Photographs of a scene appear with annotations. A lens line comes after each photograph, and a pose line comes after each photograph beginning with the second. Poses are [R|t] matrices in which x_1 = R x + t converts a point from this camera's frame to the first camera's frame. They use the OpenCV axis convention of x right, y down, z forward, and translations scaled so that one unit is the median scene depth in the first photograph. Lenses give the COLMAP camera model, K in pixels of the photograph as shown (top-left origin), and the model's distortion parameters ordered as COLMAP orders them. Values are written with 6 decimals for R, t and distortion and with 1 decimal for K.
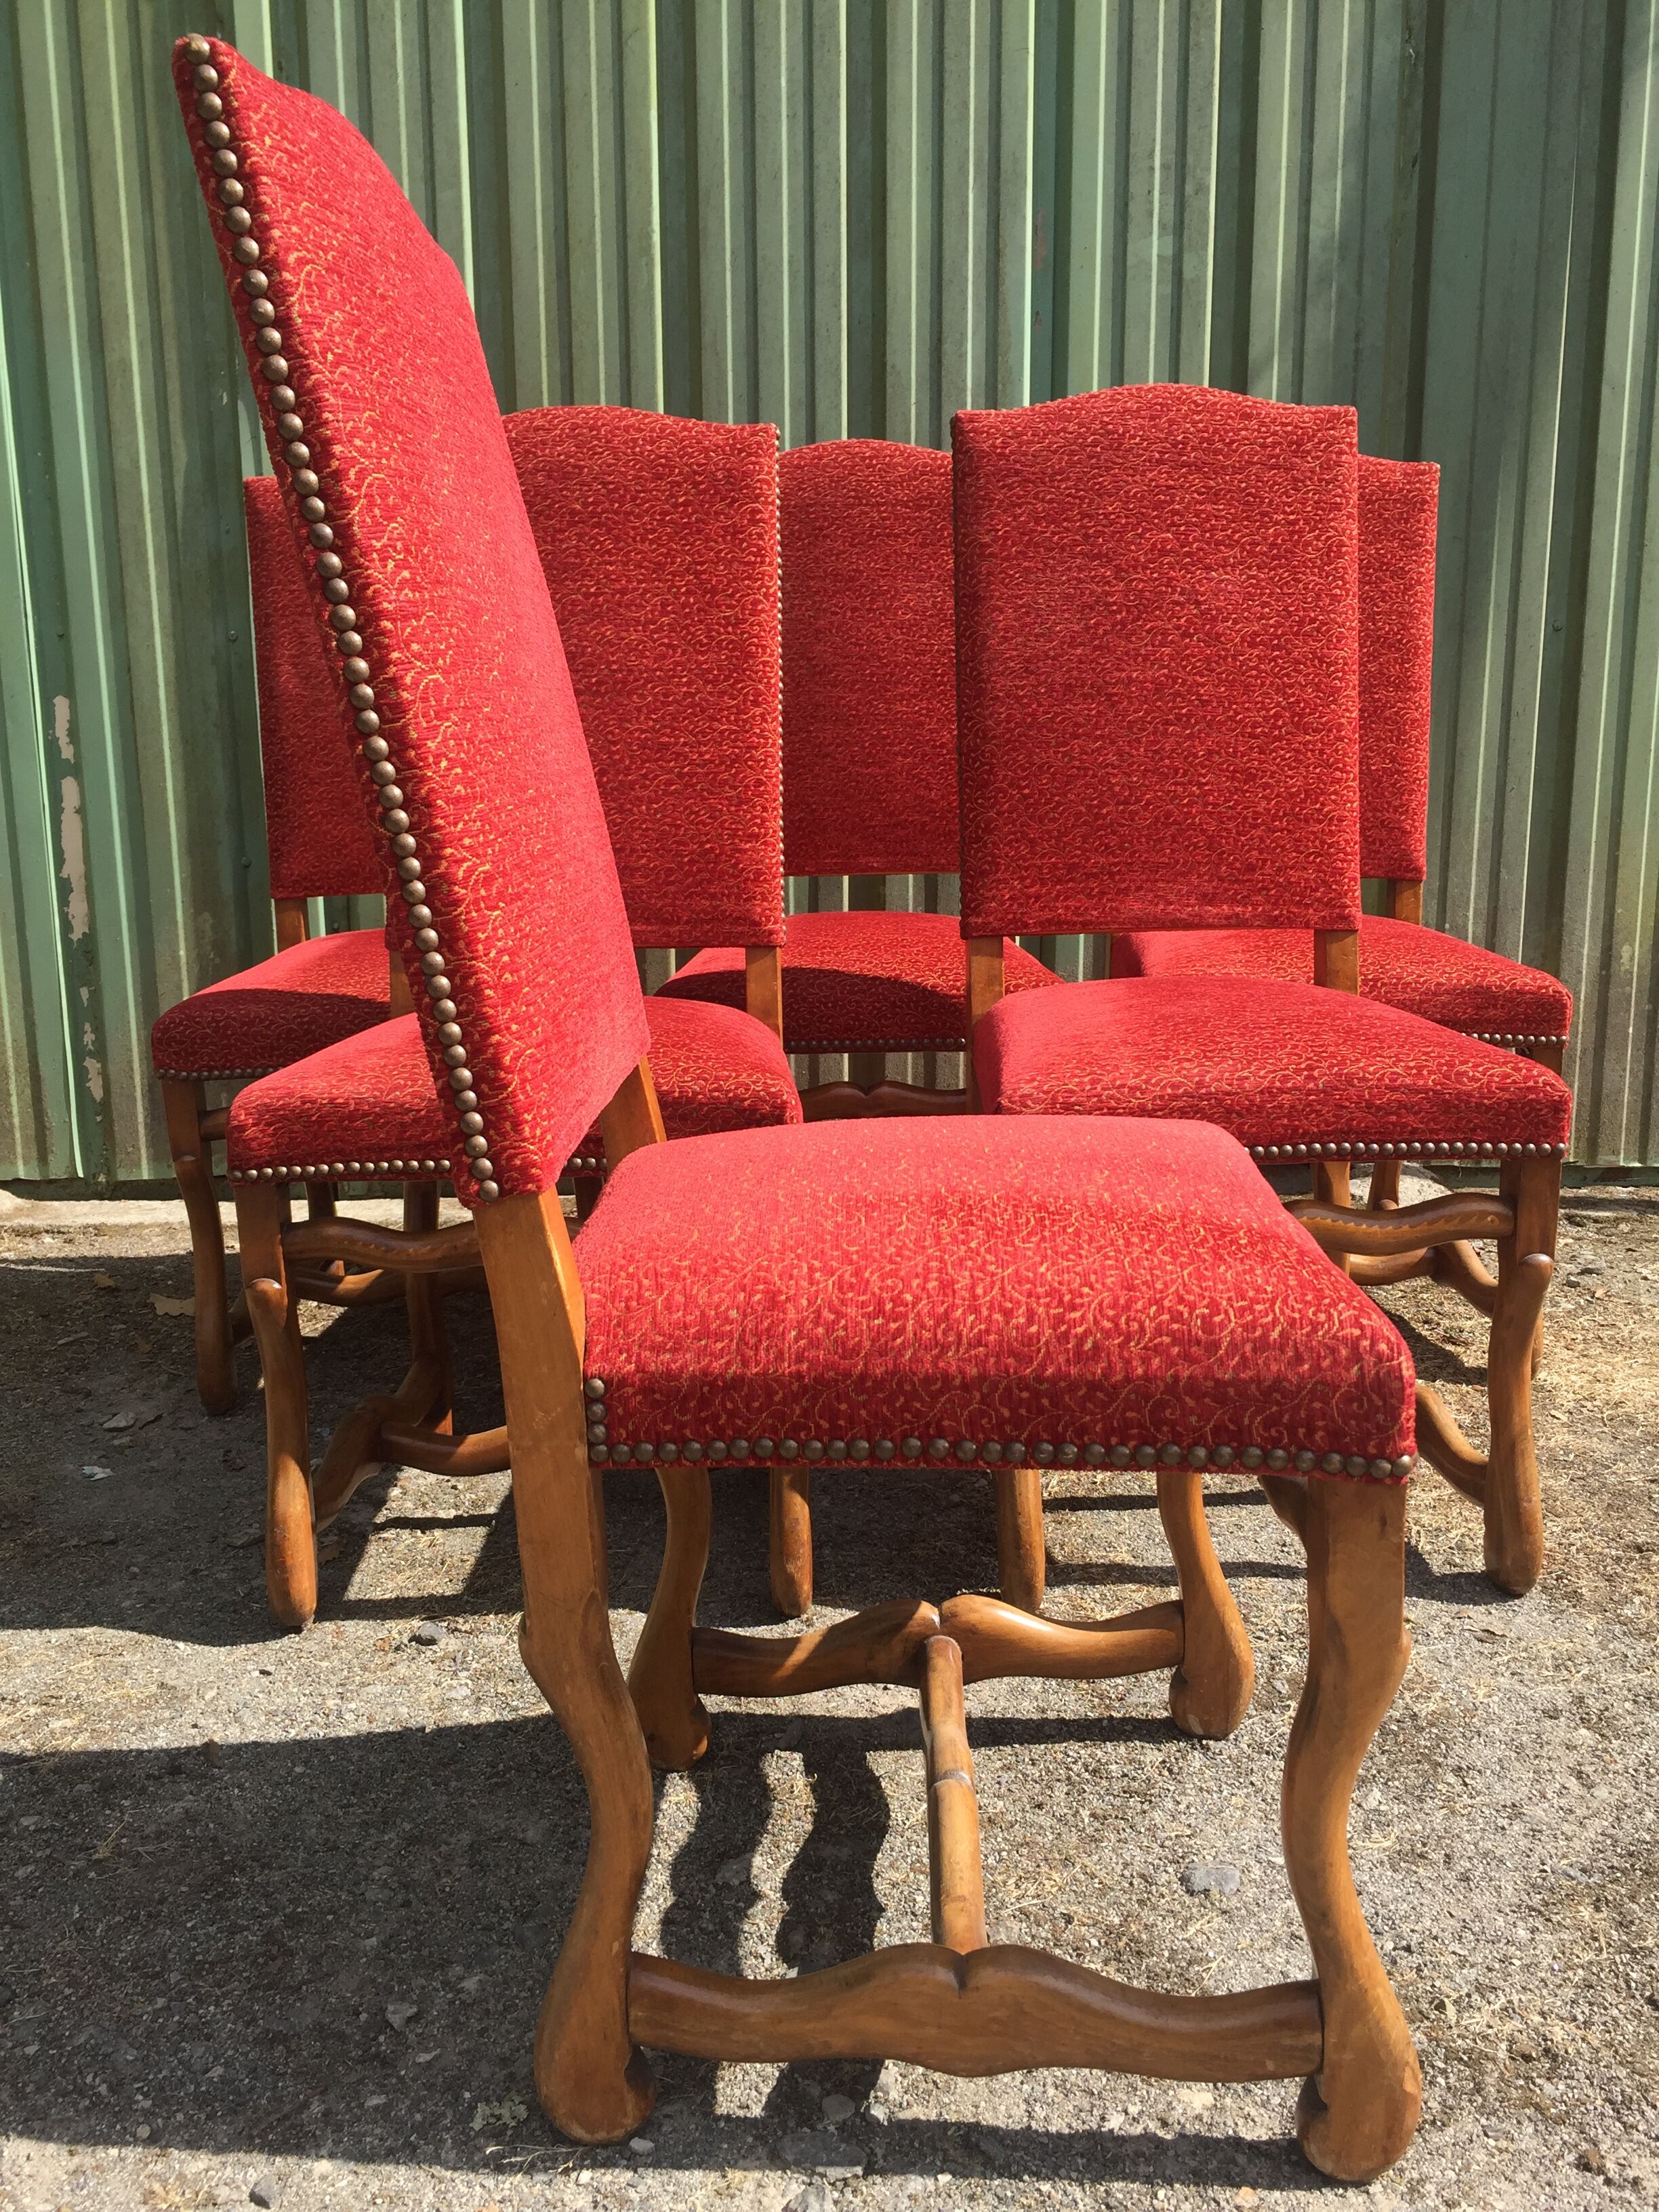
lens RADIAL K [[1915.4, 0, 848.3], [0, 1915.4, 1106.4], [0, 0, 1]] dist [0.083194, -0.116872]
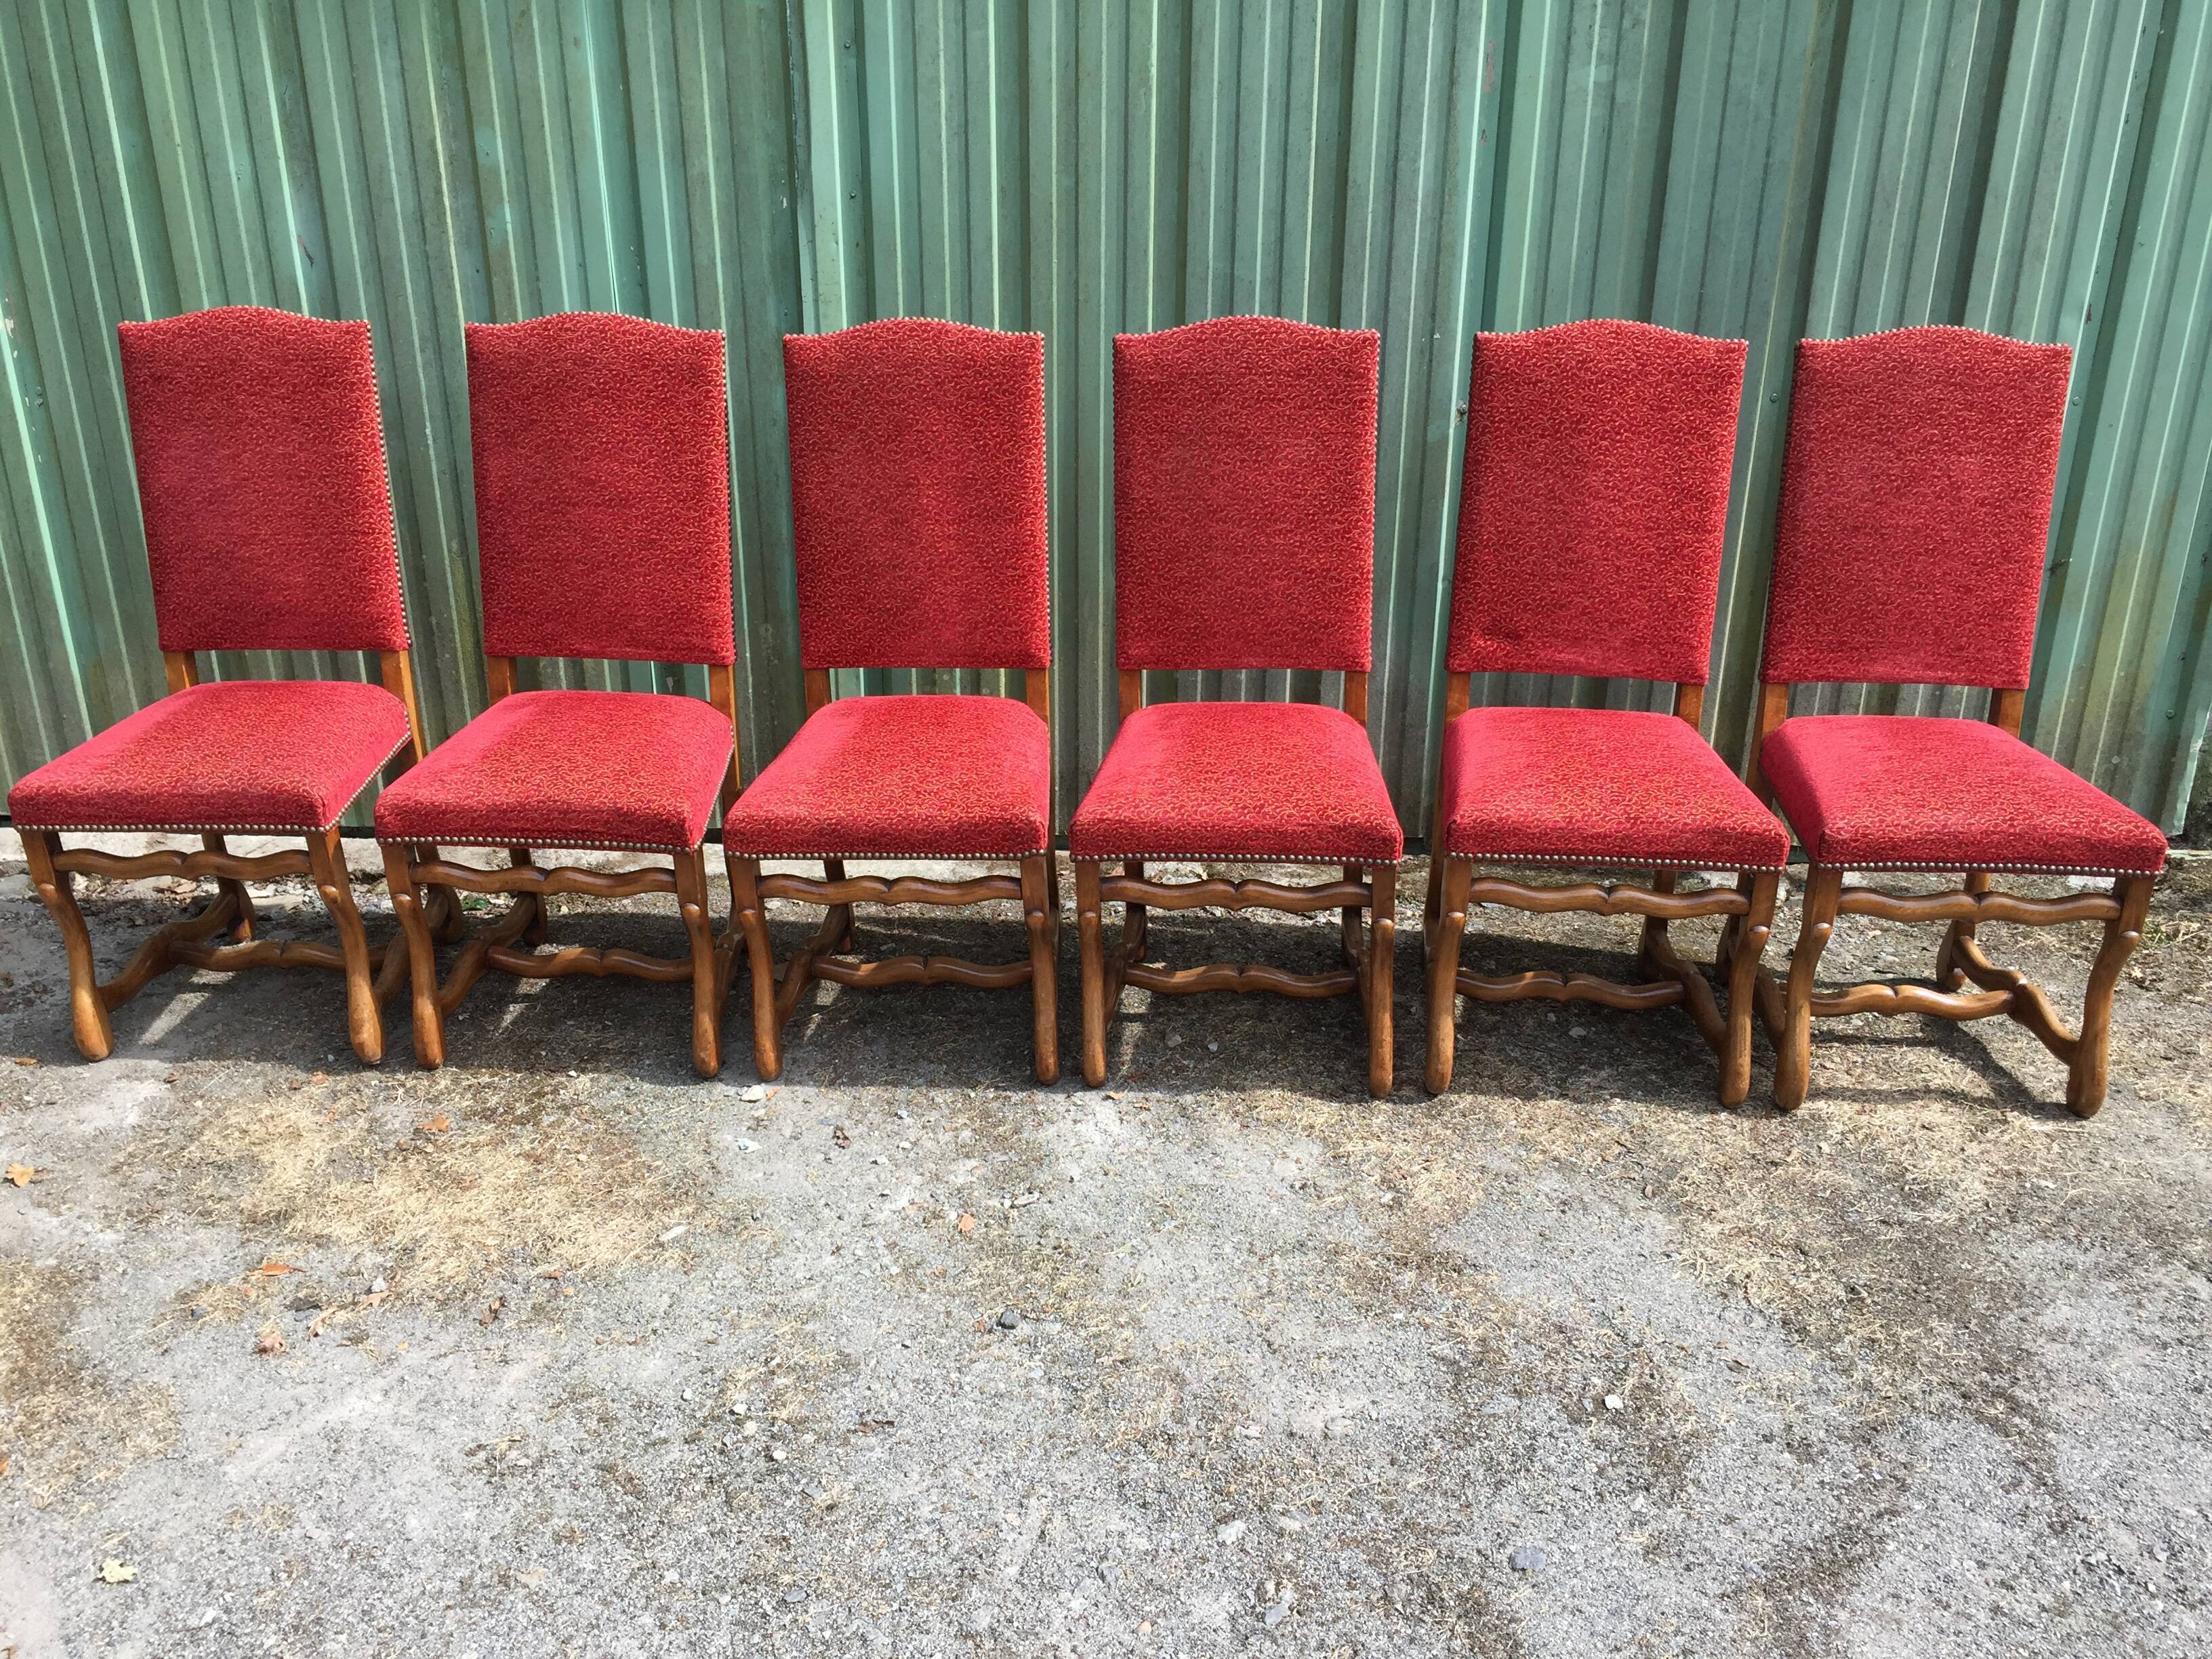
lens RADIAL K [[1885.8, 0, 1097.9], [0, 1885.8, 847.0], [0, 0, 1]] dist [0.079054, -0.111921]
pose [[0.996928, 0.035627, -0.069750, -0.052230], [-0.020488, 0.978168, 0.206801, -0.326136], [0.075595, -0.204737, 0.975894, -0.295711]]
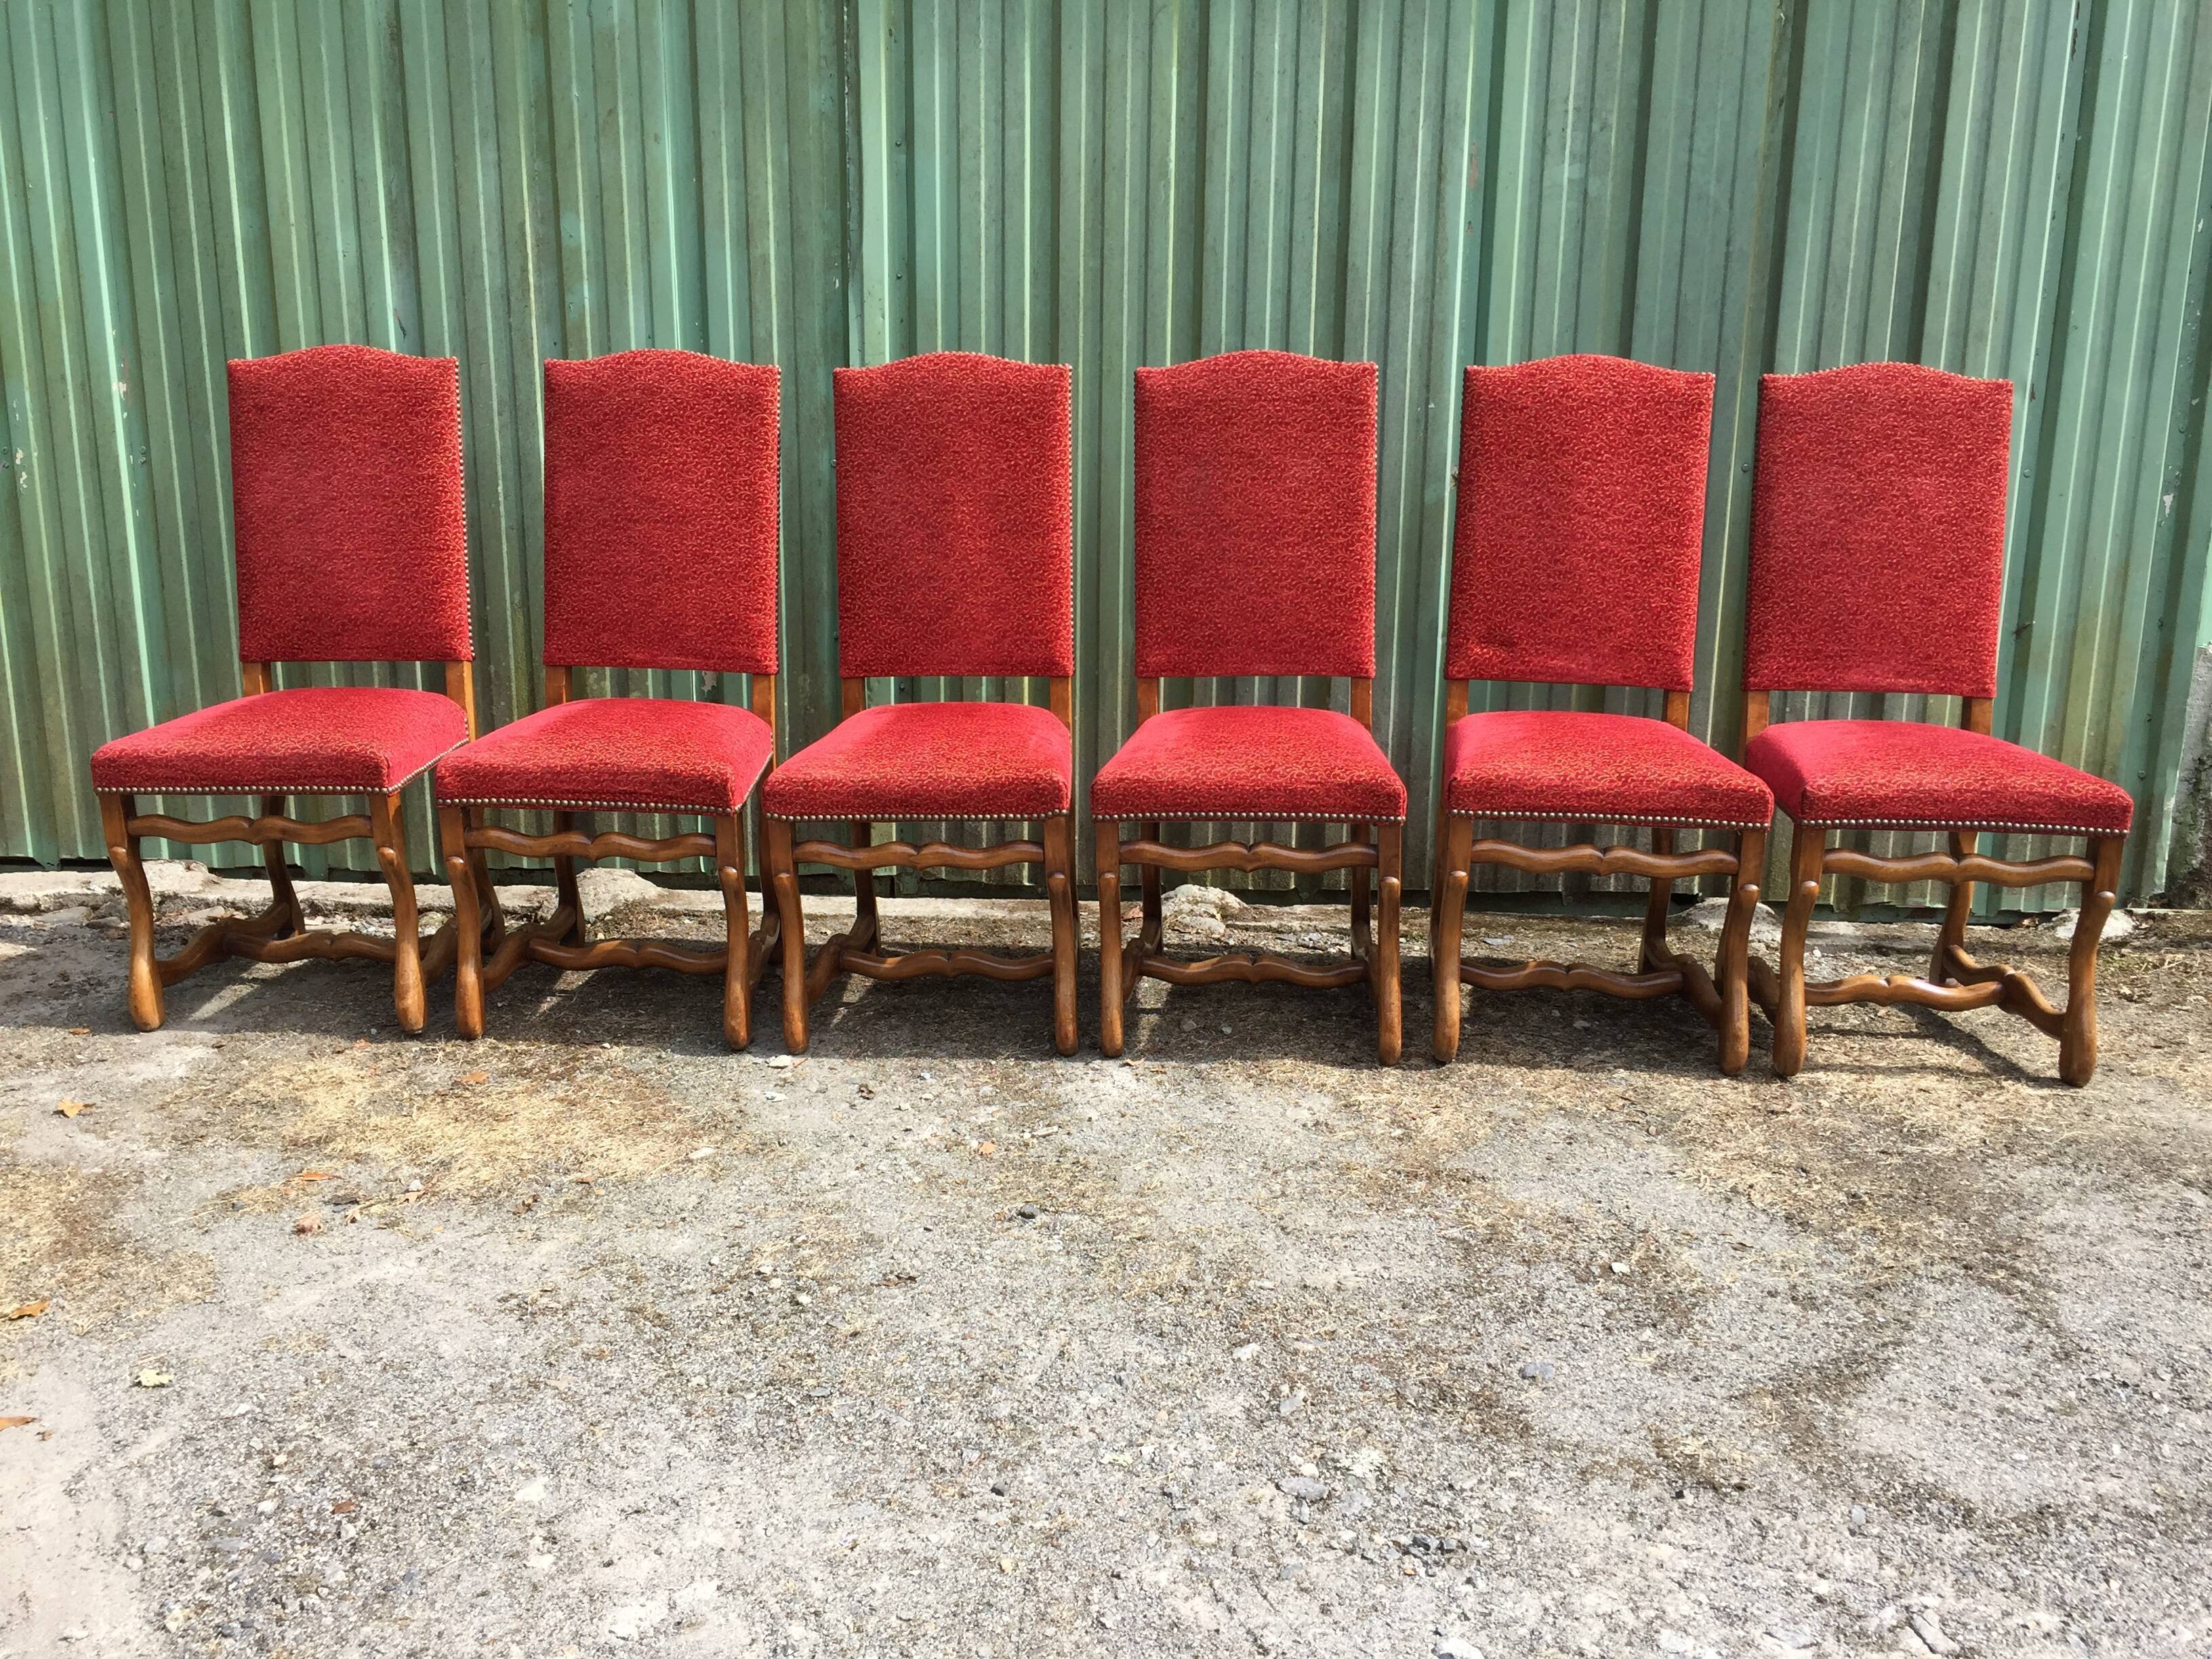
lens RADIAL K [[1887.9, 0, 1097.0], [0, 1887.9, 839.4], [0, 0, 1]] dist [0.081860, -0.117047]
pose [[0.996140, 0.031731, -0.081849, -0.044062], [-0.028586, 0.998818, 0.039317, -0.068709], [0.082999, -0.036825, 0.995869, -0.404926]]
